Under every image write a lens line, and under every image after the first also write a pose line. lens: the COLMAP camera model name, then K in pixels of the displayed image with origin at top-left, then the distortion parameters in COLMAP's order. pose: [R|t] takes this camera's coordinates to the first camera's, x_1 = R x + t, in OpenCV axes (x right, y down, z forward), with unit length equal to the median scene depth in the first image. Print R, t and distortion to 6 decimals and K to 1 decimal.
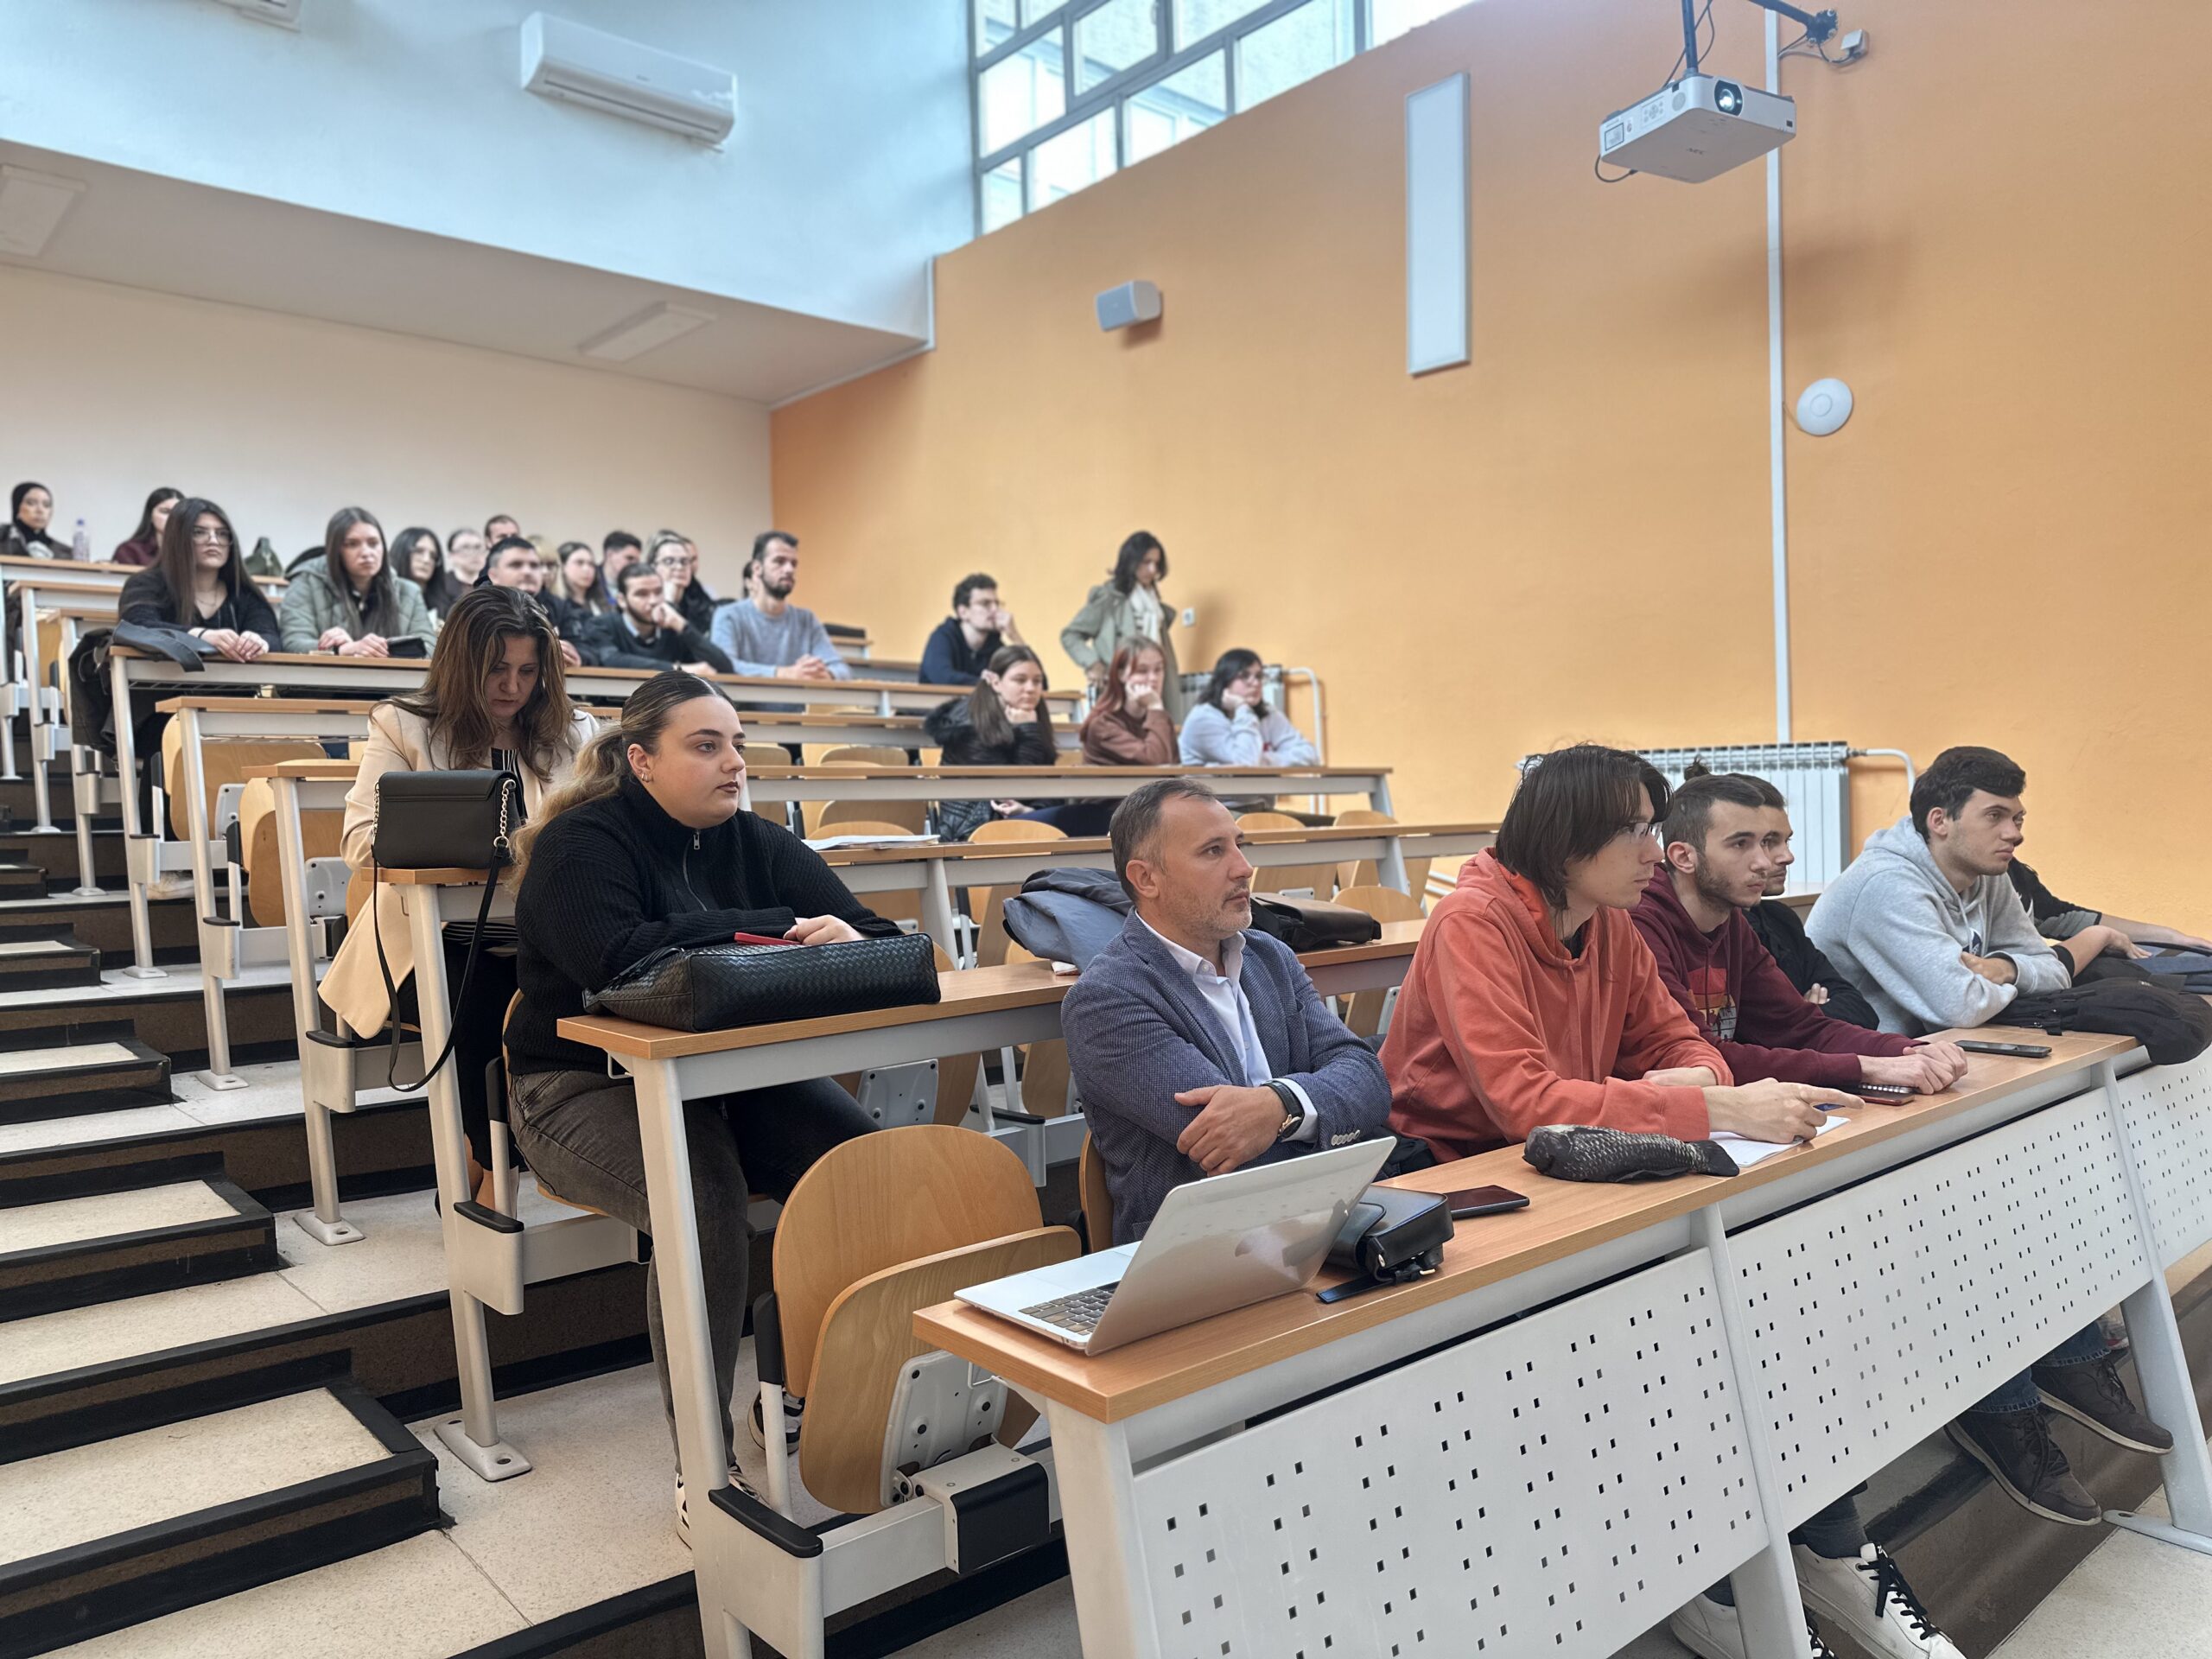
lens RADIAL K [[1554.1, 0, 1106.0], [0, 1554.1, 829.5], [0, 0, 1]] dist [0.082771, -0.112812]
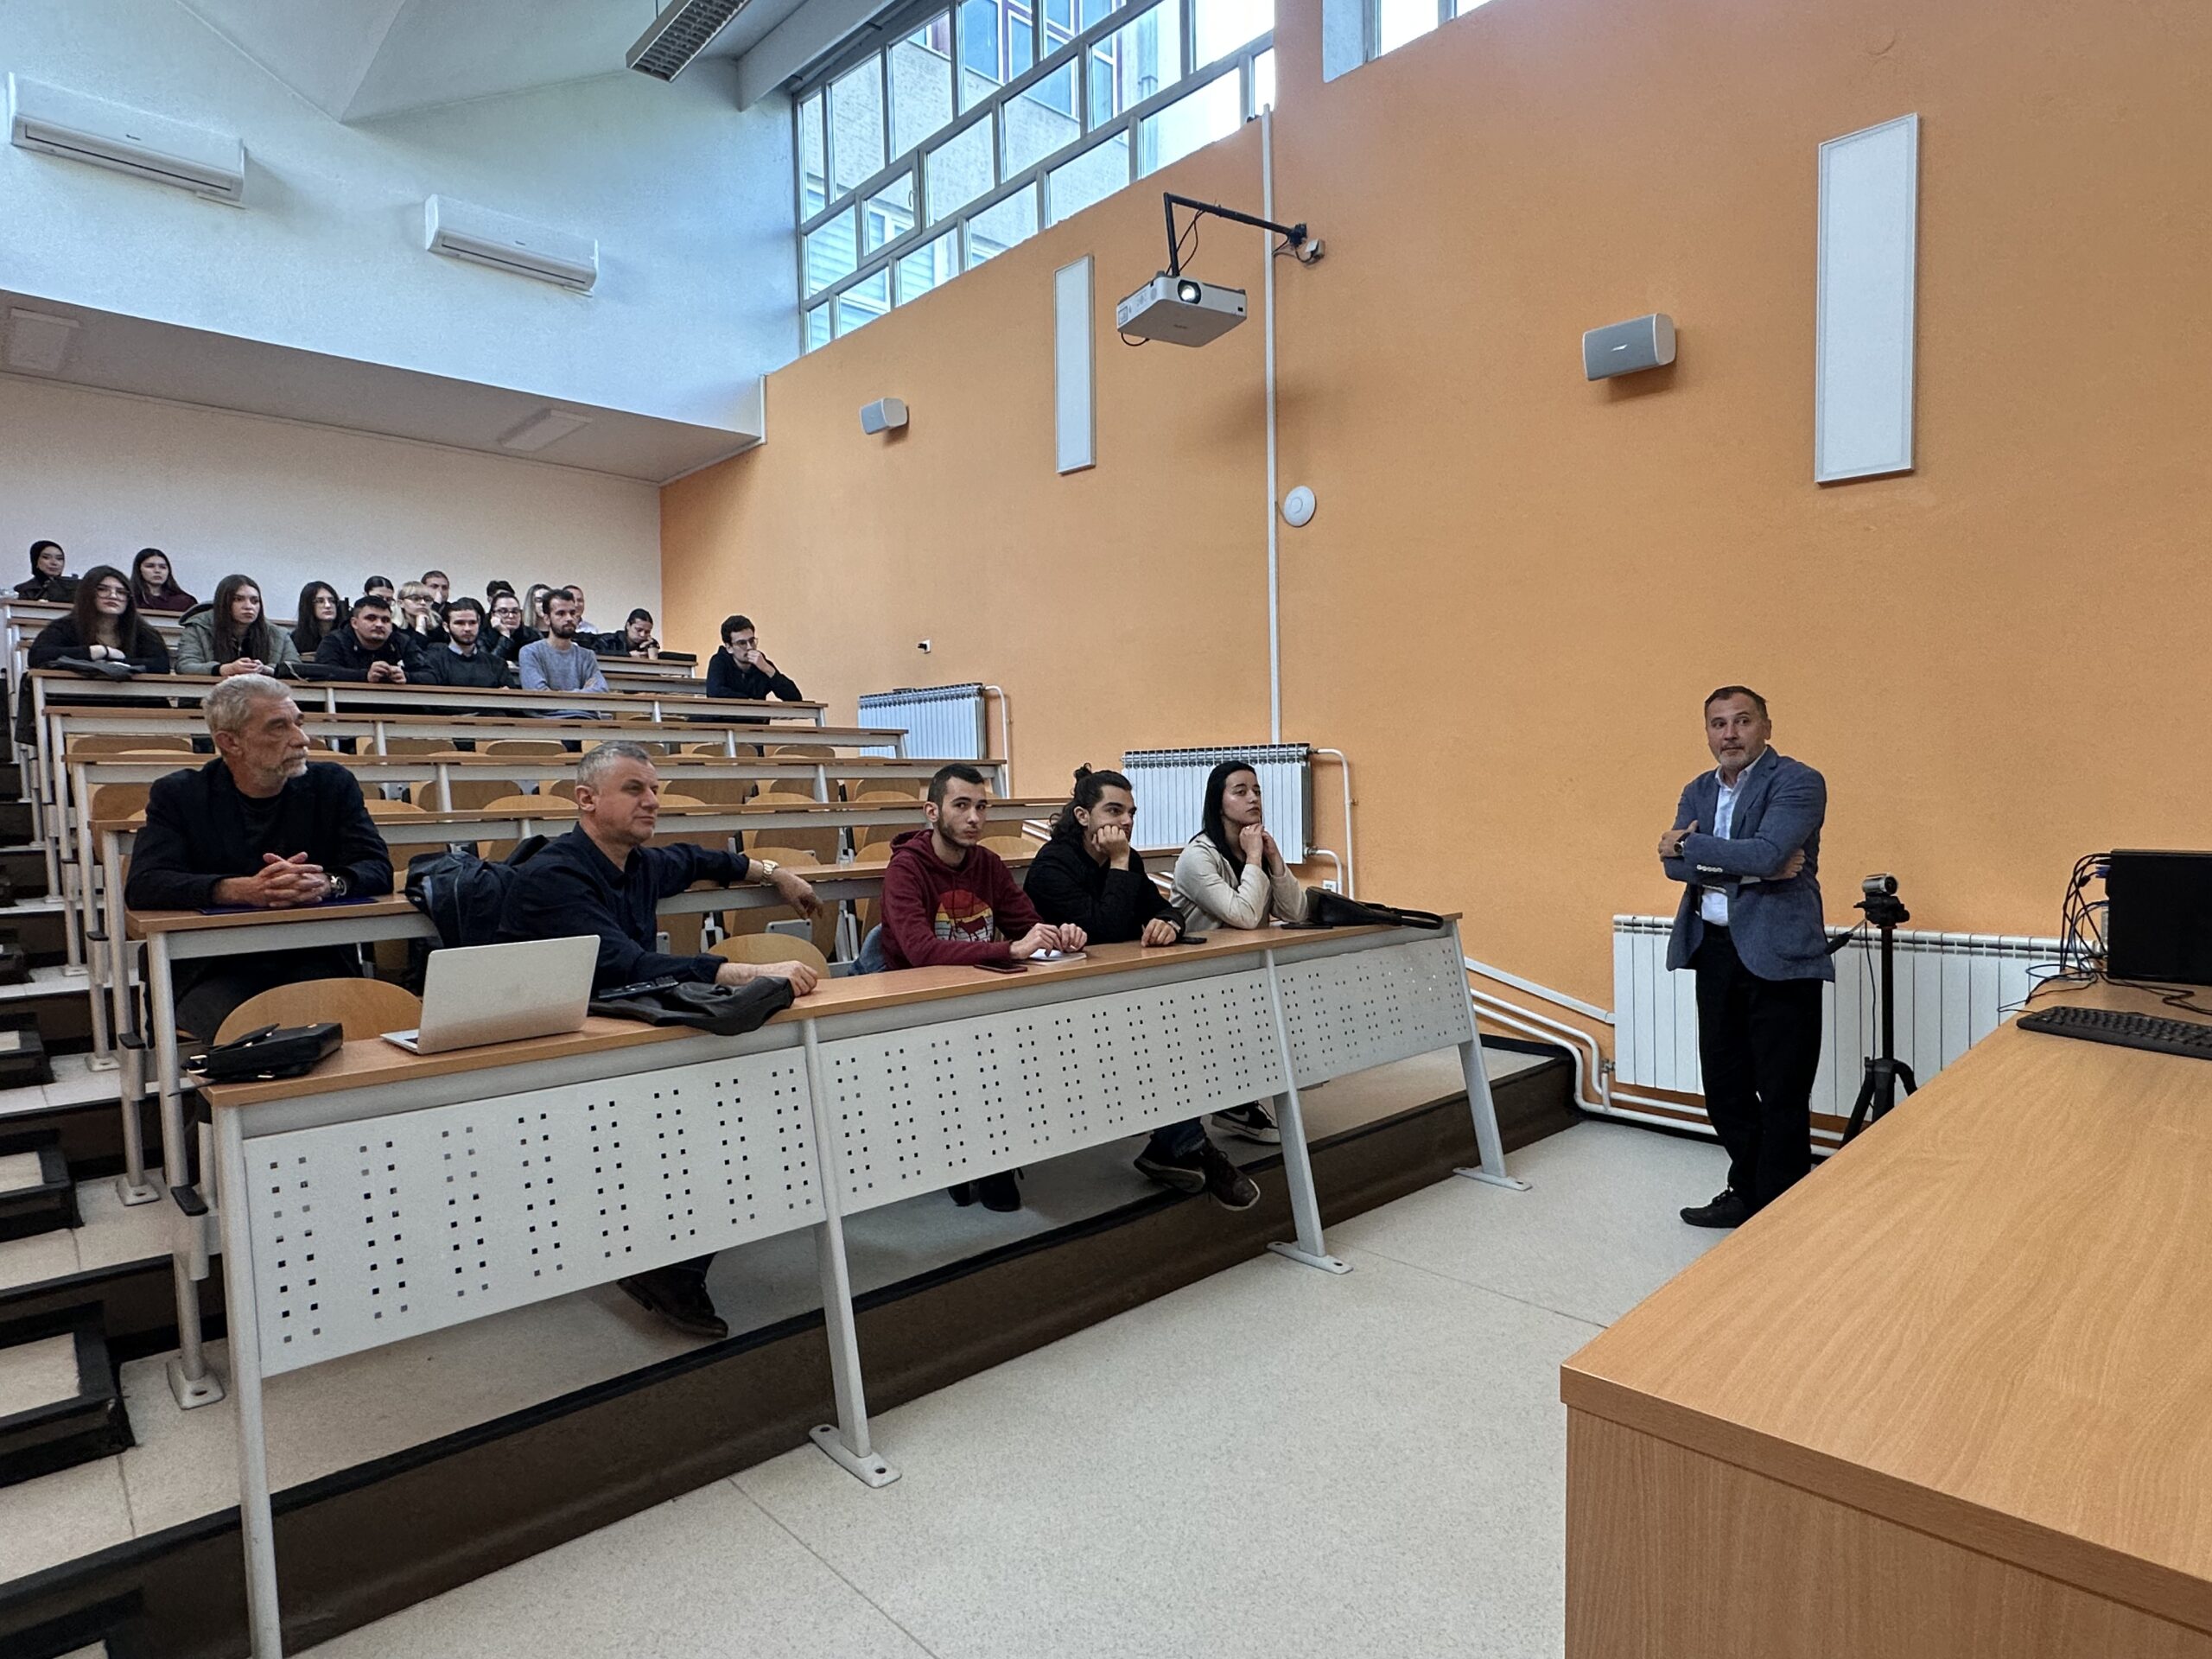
lens RADIAL K [[1241.9, 0, 1098.8], [0, 1241.9, 846.6], [0, 0, 1]] dist [-0.000768, 0.000692]
pose [[0.999666, 0.003357, 0.025642, 0.247442], [-0.004110, 0.999561, 0.029350, 0.005189], [-0.025533, -0.029446, 0.999240, -0.117966]]
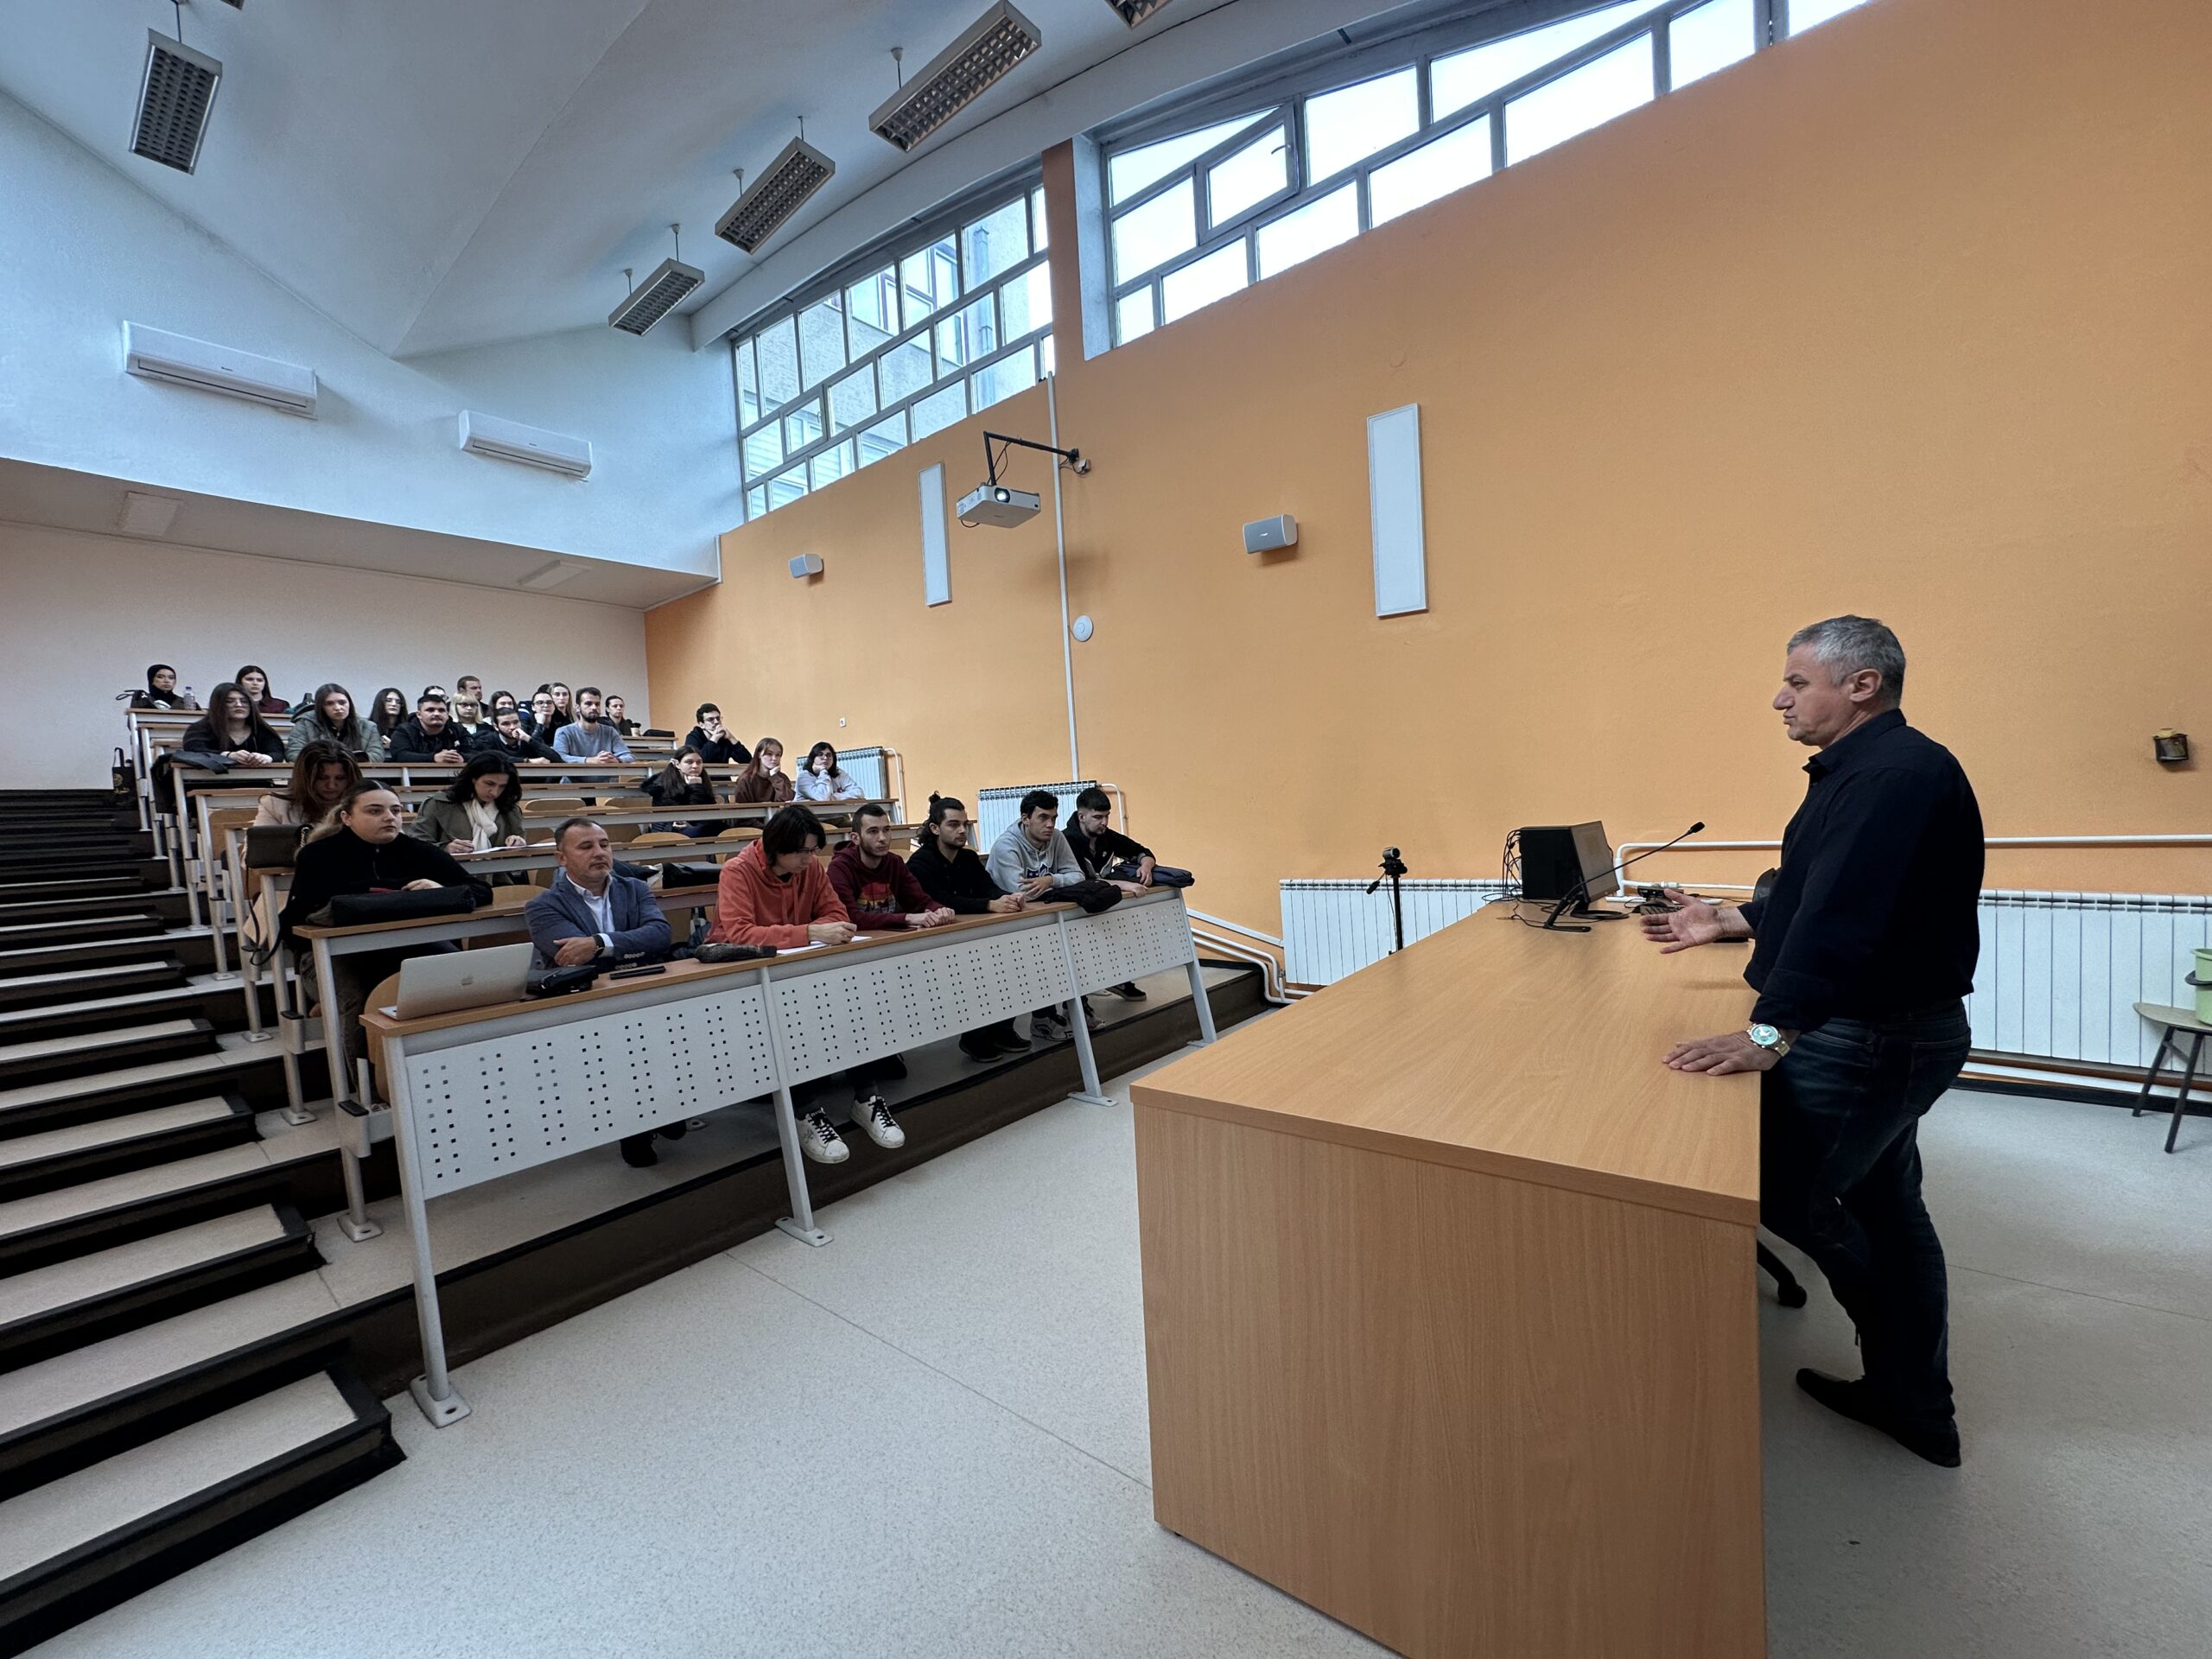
lens RADIAL K [[881.6, 0, 1105.0], [0, 881.6, 834.6], [0, 0, 1]] dist [-0.000412, -0.000223]
pose [[0.985970, -0.041856, 0.161593, 0.274184], [0.040126, 0.999097, 0.013955, 0.003558], [-0.162031, -0.007275, 0.986759, -0.222248]]
